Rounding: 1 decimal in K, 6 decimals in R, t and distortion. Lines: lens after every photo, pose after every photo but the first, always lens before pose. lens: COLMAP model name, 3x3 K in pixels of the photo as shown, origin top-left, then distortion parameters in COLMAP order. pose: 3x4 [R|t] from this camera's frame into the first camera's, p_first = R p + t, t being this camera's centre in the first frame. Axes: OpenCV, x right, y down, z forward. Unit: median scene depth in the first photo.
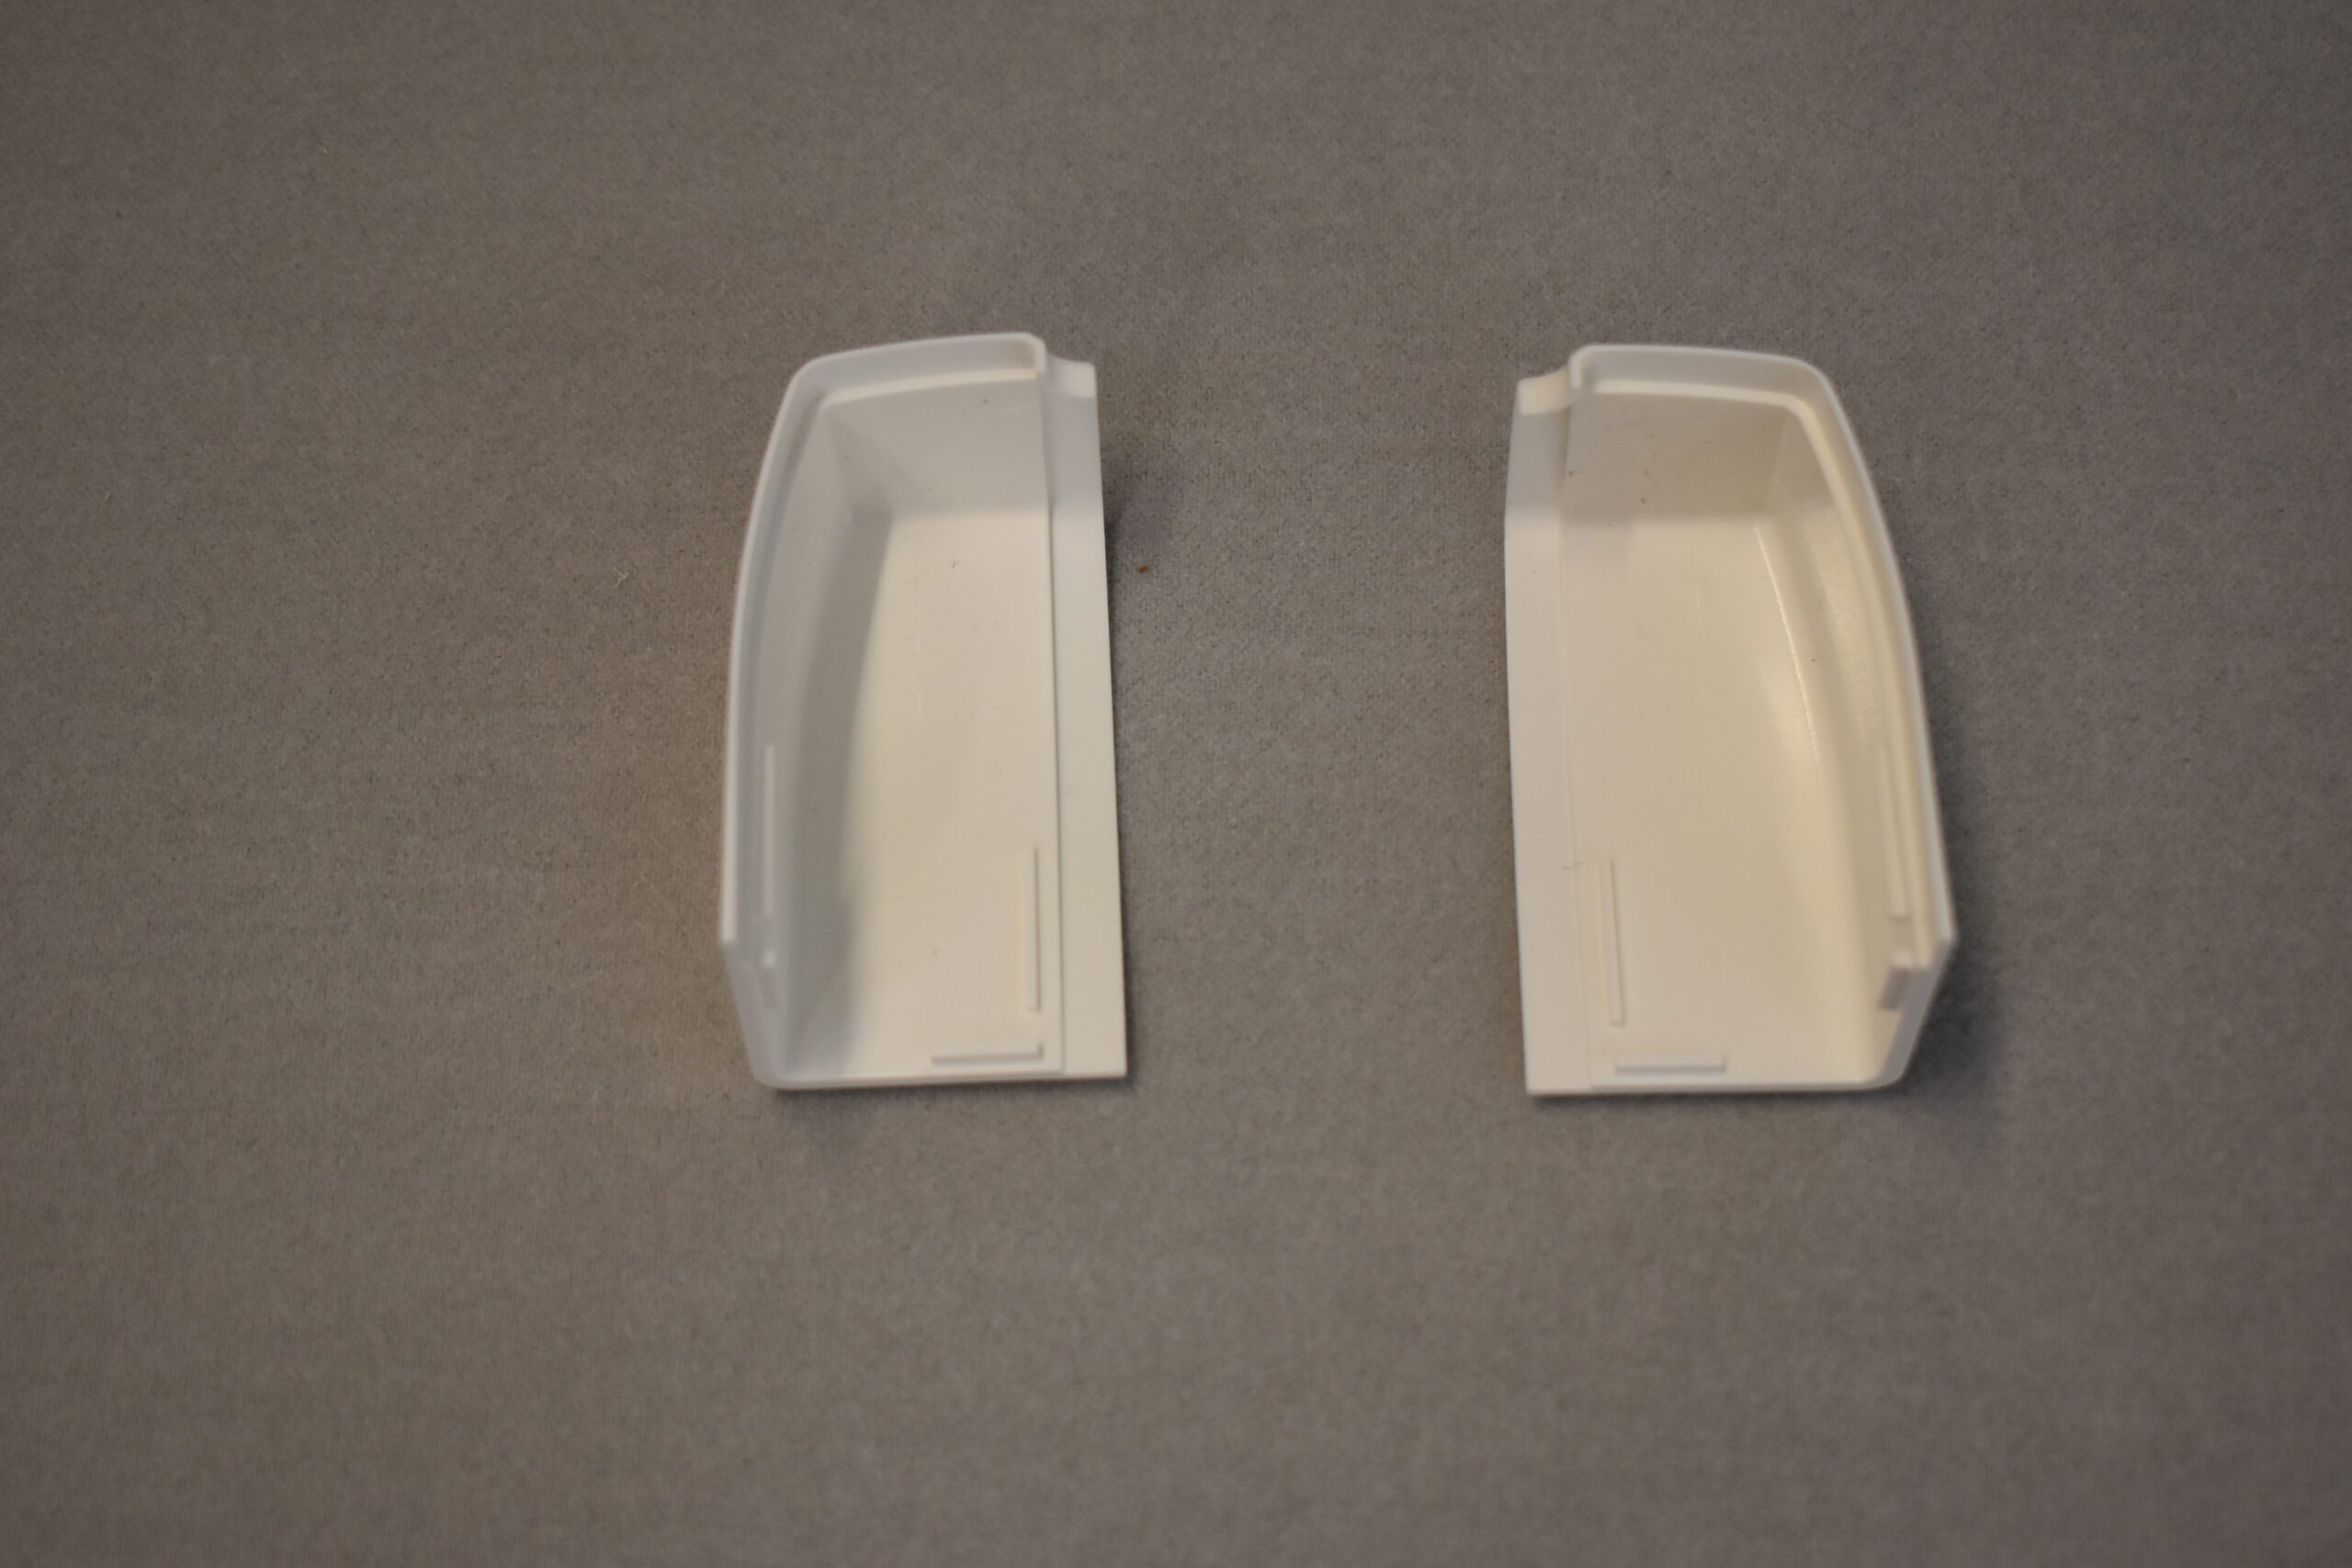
lens RADIAL K [[4036.7, 0, 1176.0], [0, 4036.7, 784.0], [0, 0, 1]] dist [0.004105, -0.087903]
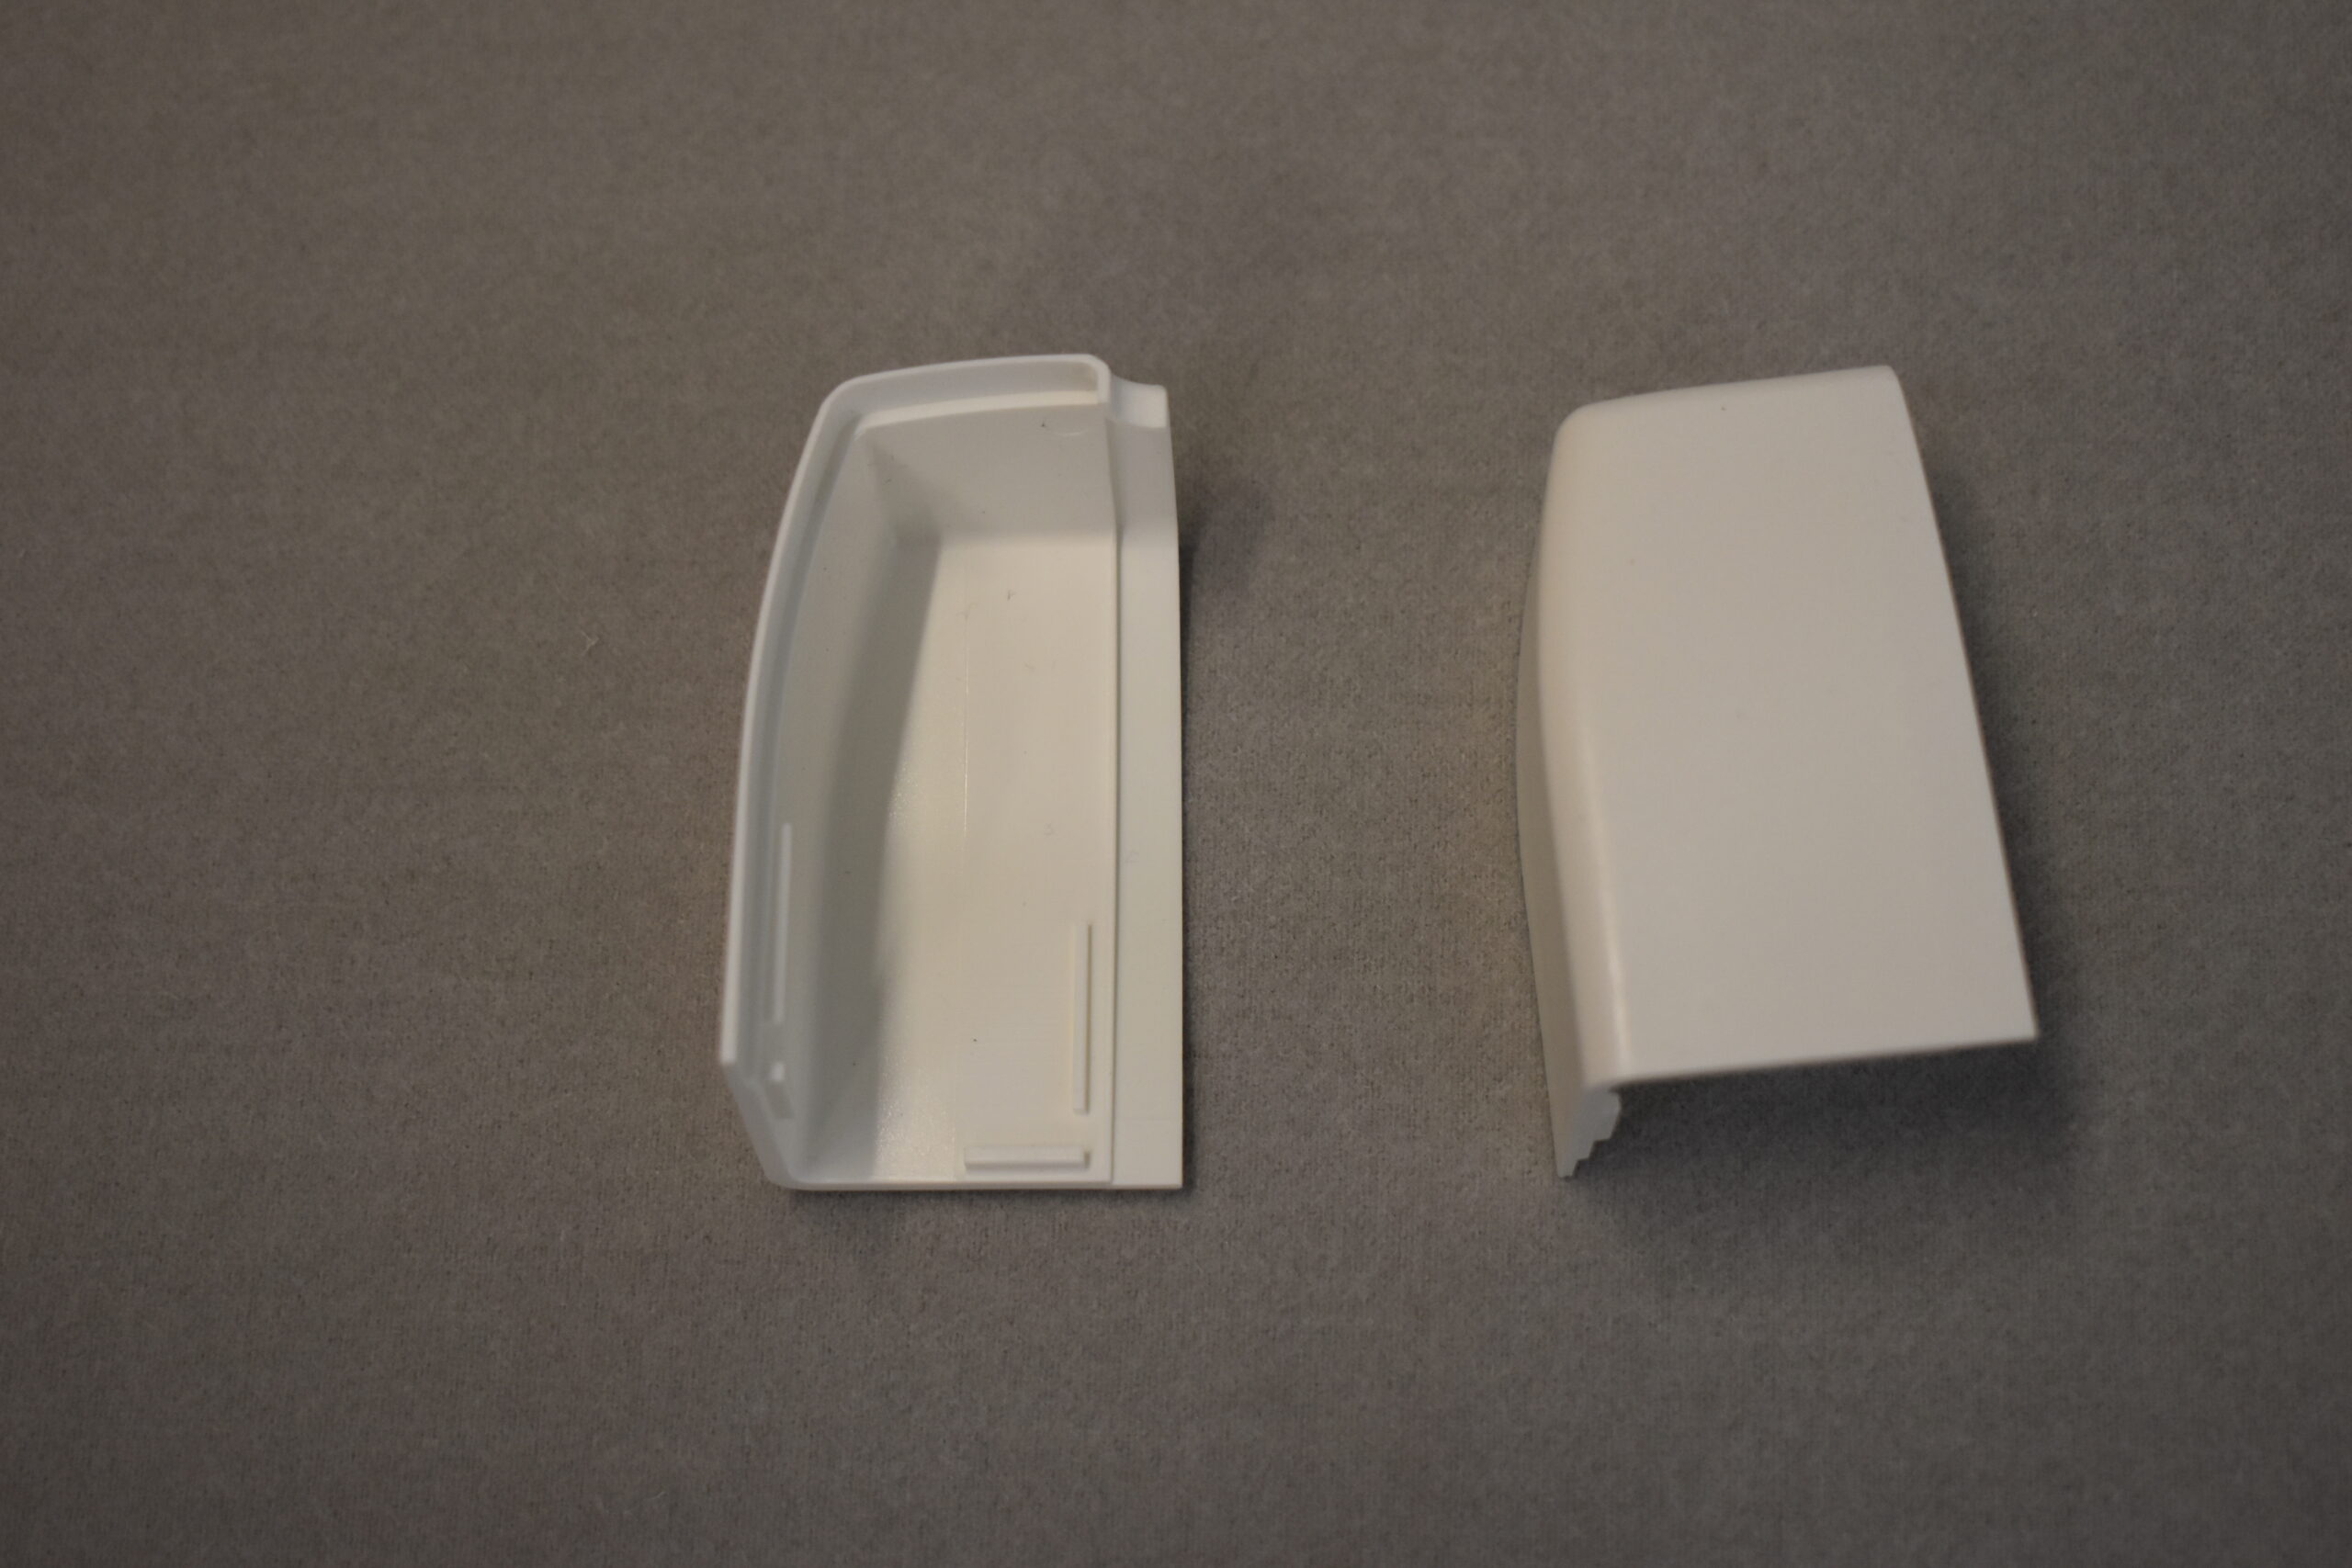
lens RADIAL K [[4036.7, 0, 1176.0], [0, 4036.7, 784.0], [0, 0, 1]] dist [0.004105, -0.087903]
pose [[0.999926, 0.003213, -0.011735, 0.003391], [-0.003928, 0.998104, -0.061429, 0.034935], [0.011515, 0.061470, 0.998042, 0.109335]]
